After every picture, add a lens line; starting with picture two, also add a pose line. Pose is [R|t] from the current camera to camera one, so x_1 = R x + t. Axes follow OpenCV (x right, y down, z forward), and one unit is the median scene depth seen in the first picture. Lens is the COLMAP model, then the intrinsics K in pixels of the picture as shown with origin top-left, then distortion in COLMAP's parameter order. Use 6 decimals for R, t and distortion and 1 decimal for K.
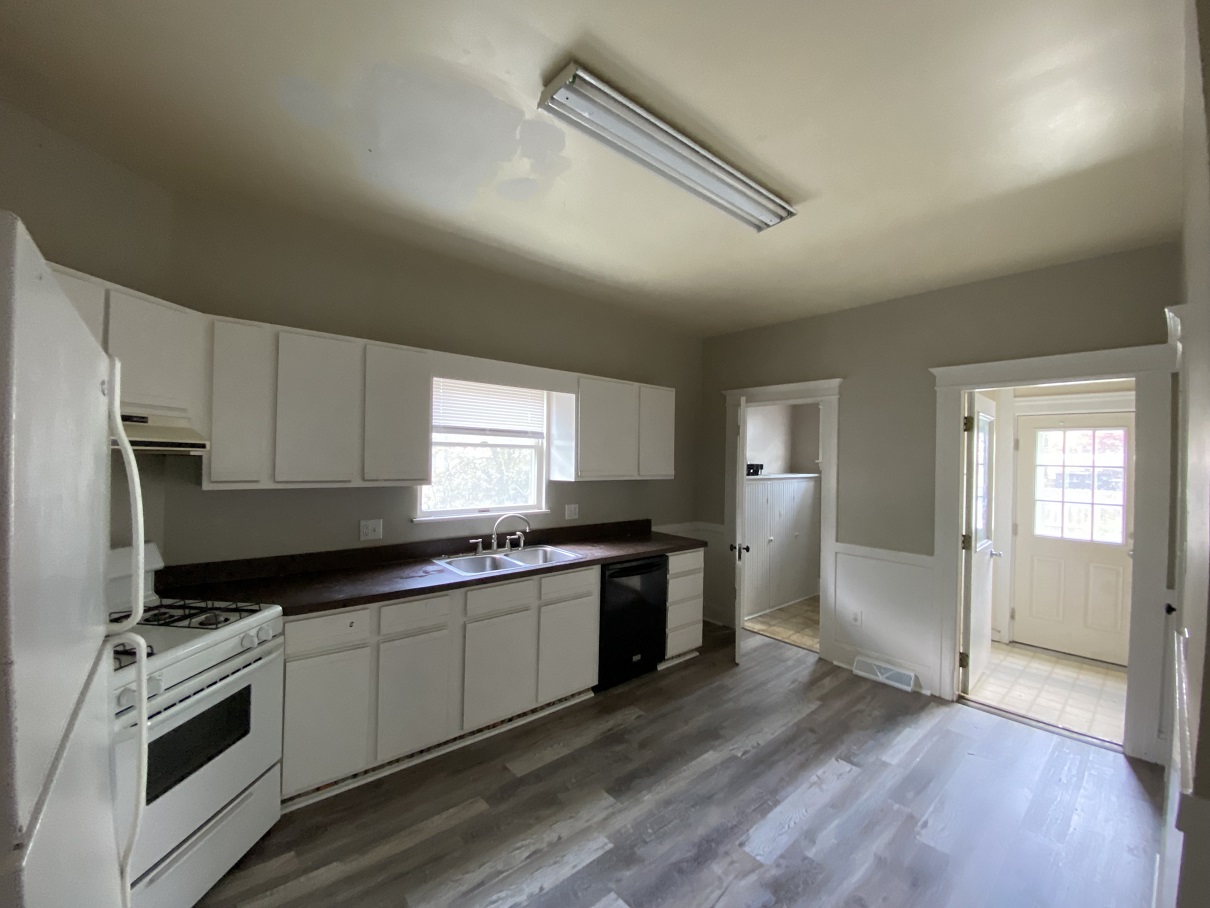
lens RADIAL K [[492.5, 0, 599.6], [0, 492.5, 454.8], [0, 0, 1]] dist [0.029156, -0.022865]
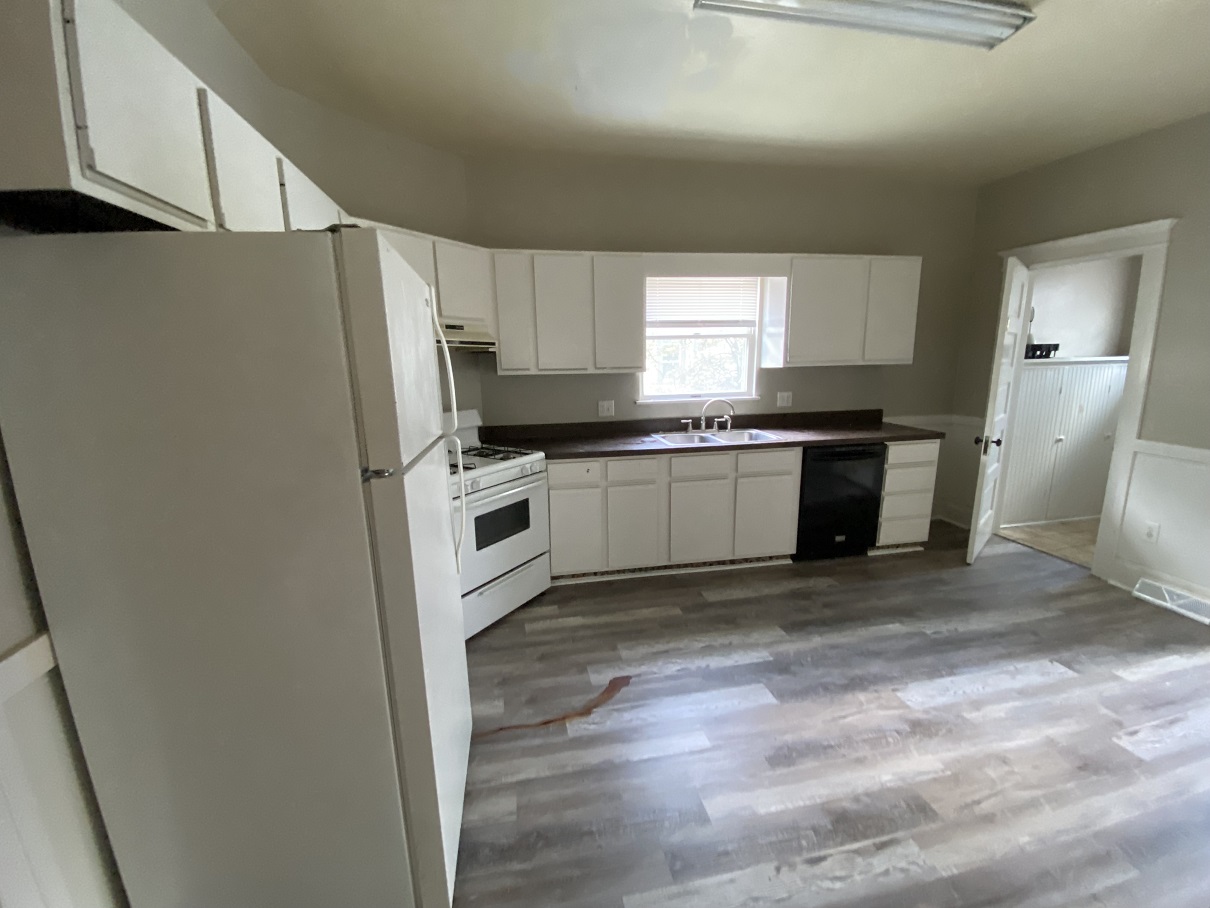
lens RADIAL K [[488.6, 0, 600.6], [0, 488.6, 456.1], [0, 0, 1]] dist [0.027802, -0.022319]
pose [[0.871095, 0.064106, -0.486912, 0.158019], [0.036531, 0.980240, 0.194411, 0.027734], [0.489753, -0.187138, 0.851540, -0.114530]]
